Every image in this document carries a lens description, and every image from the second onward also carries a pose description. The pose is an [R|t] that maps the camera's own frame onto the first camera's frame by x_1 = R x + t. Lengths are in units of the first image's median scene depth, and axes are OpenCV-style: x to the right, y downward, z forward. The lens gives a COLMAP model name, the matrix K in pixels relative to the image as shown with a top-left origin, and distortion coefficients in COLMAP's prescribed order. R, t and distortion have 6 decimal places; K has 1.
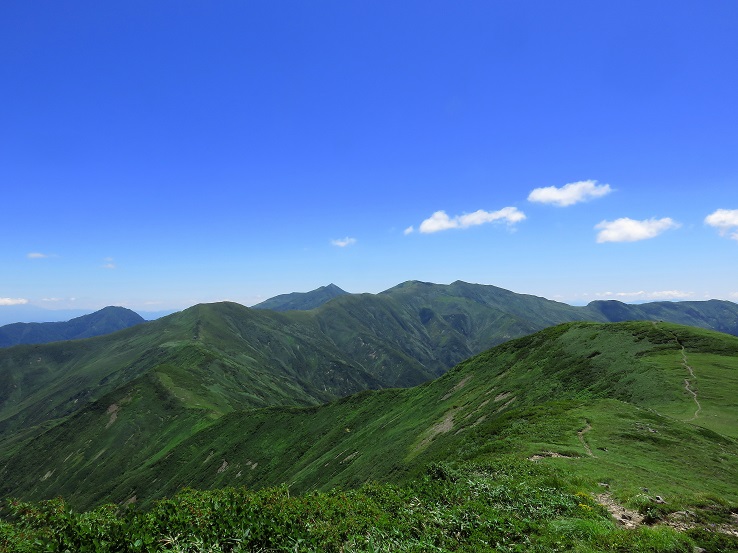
lens RADIAL K [[567.8, 0, 368.9], [0, 567.8, 276.6], [0, 0, 1]] dist [0.002790, -0.002041]
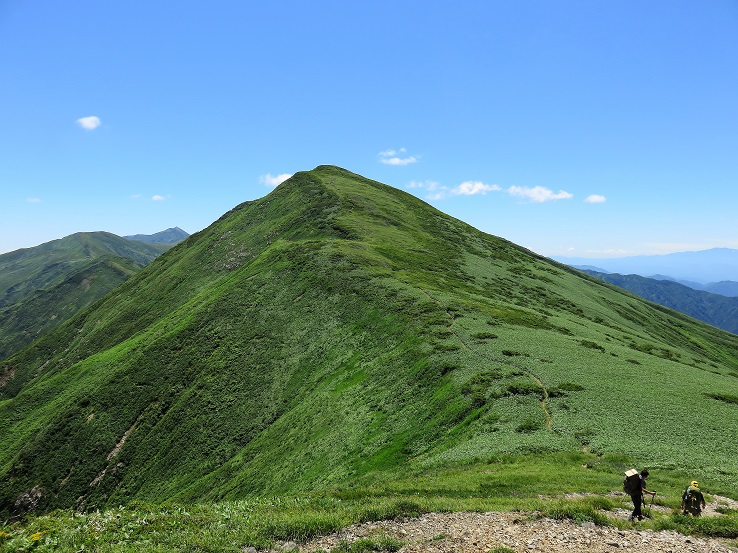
lens RADIAL K [[567.8, 0, 369.1], [0, 567.8, 276.5], [0, 0, 1]] dist [0.002790, -0.002041]
pose [[0.959670, 0.001114, 0.281126, -0.075213], [-0.024690, 0.996462, 0.080334, 0.039108], [-0.280042, -0.084035, 0.956303, -0.365276]]
